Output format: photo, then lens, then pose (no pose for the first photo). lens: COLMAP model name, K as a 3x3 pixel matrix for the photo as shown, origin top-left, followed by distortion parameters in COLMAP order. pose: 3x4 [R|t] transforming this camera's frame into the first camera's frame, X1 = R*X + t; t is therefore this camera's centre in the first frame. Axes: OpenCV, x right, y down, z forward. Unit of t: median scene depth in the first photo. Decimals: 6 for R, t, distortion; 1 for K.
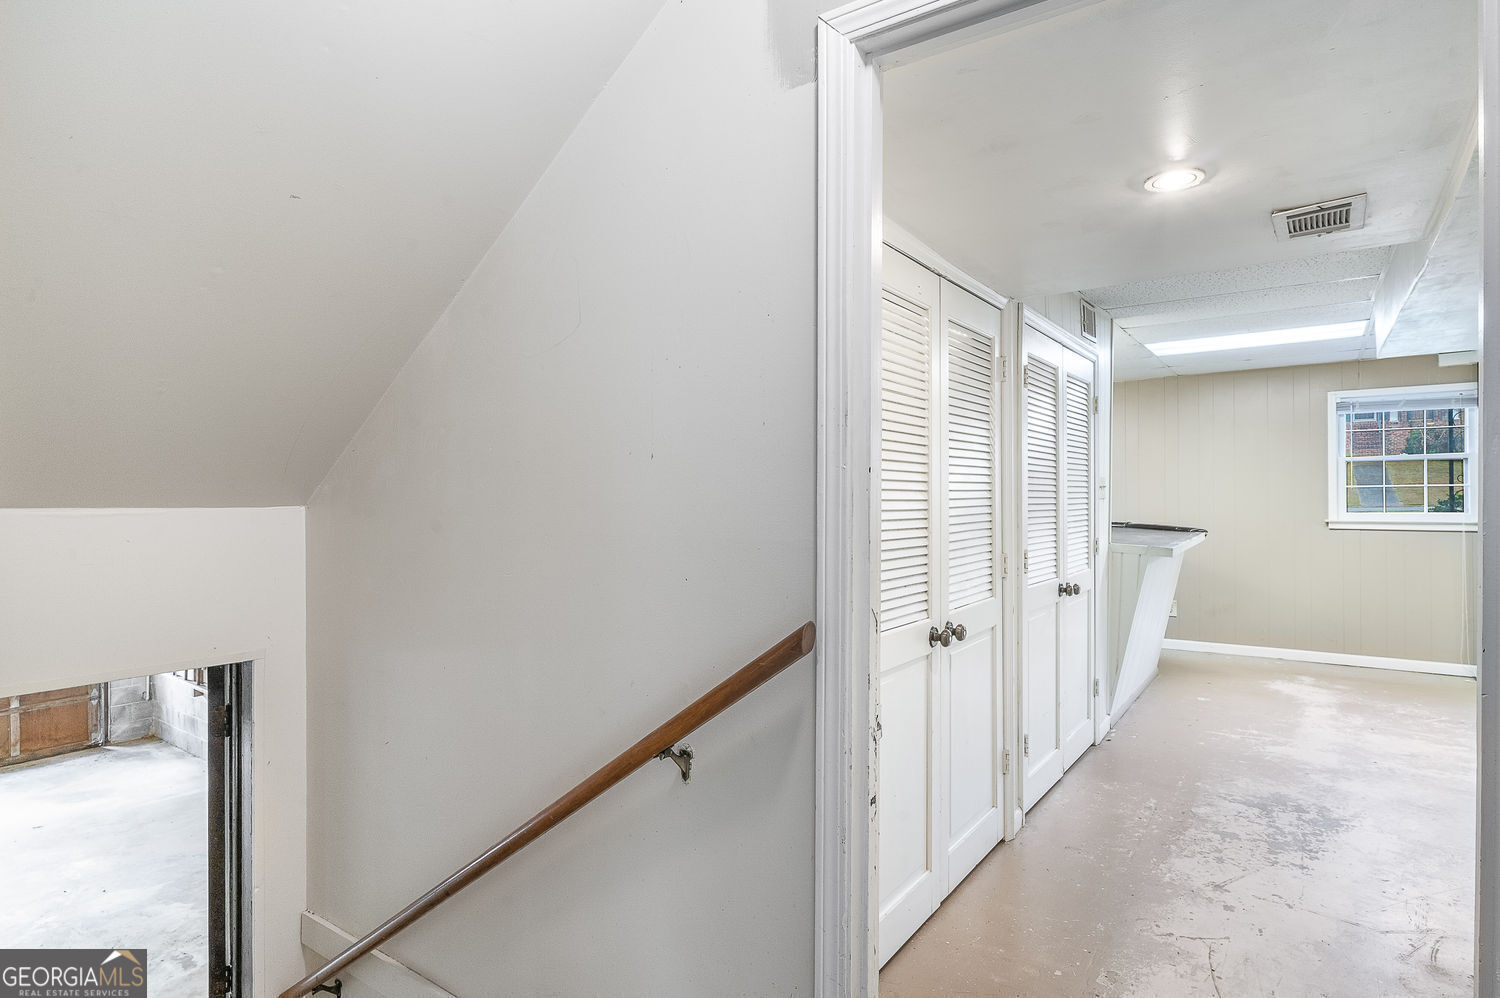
lens RADIAL K [[788.9, 0, 734.2], [0, 788.9, 495.4], [0, 0, 1]] dist [0.000491, 0.000281]
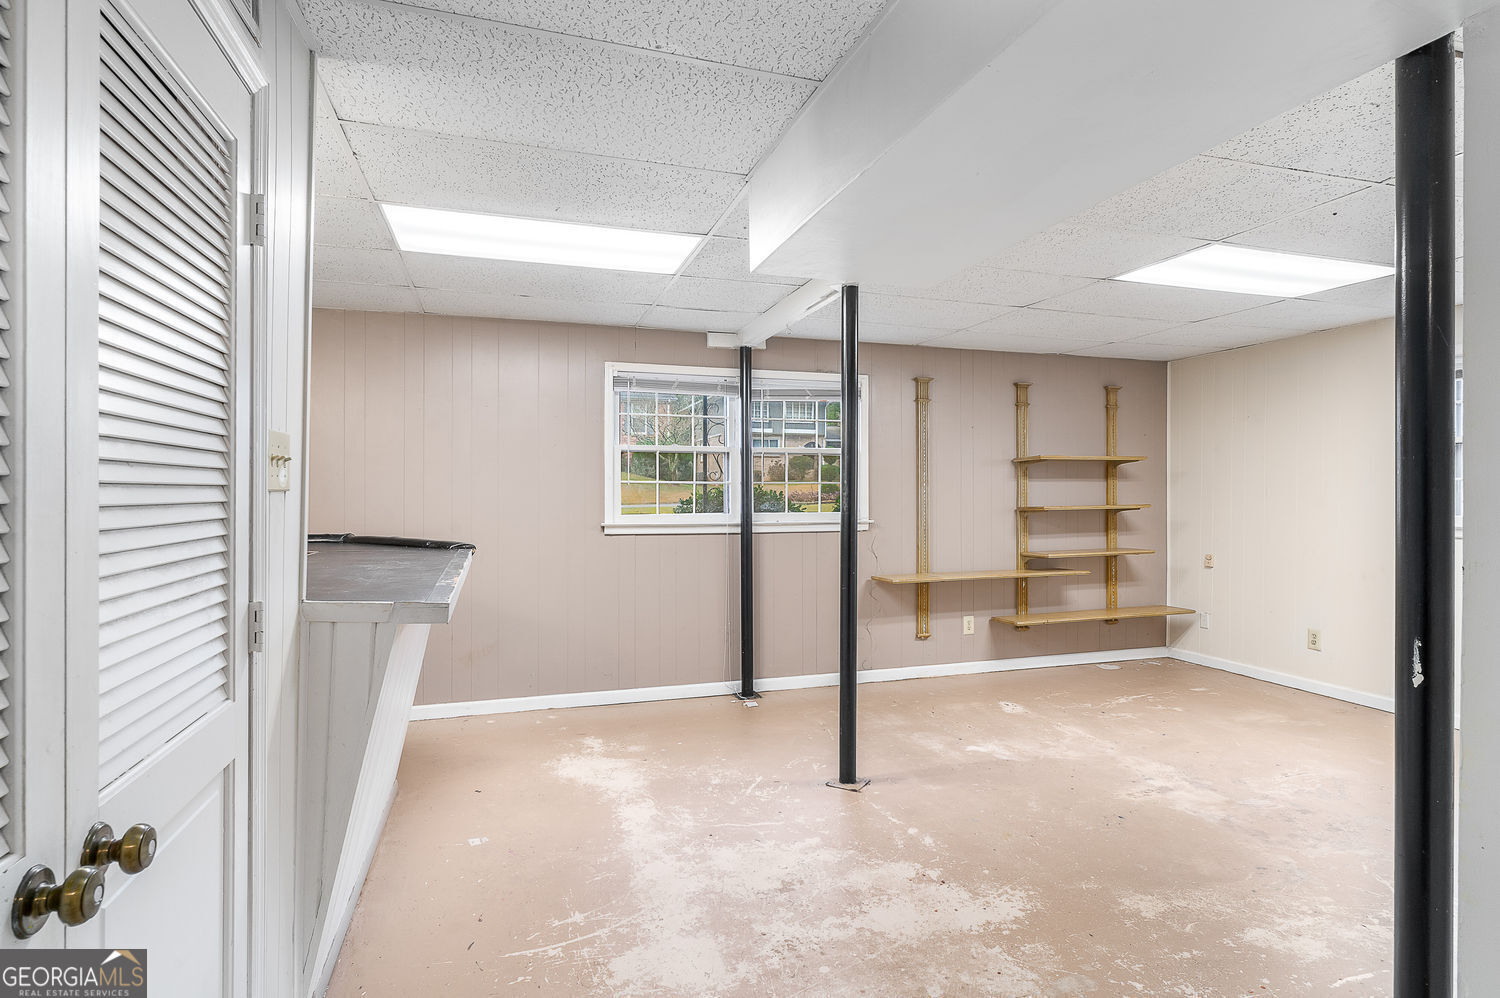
lens RADIAL K [[783.5, 0, 768.3], [0, 783.5, 499.6], [0, 0, 1]] dist [0.000146, 0.000320]
pose [[0.576206, 0.002517, 0.817300, 0.217353], [-0.007993, 0.999965, 0.002556, 0.003975], [-0.817265, -0.008006, 0.576206, 0.437304]]
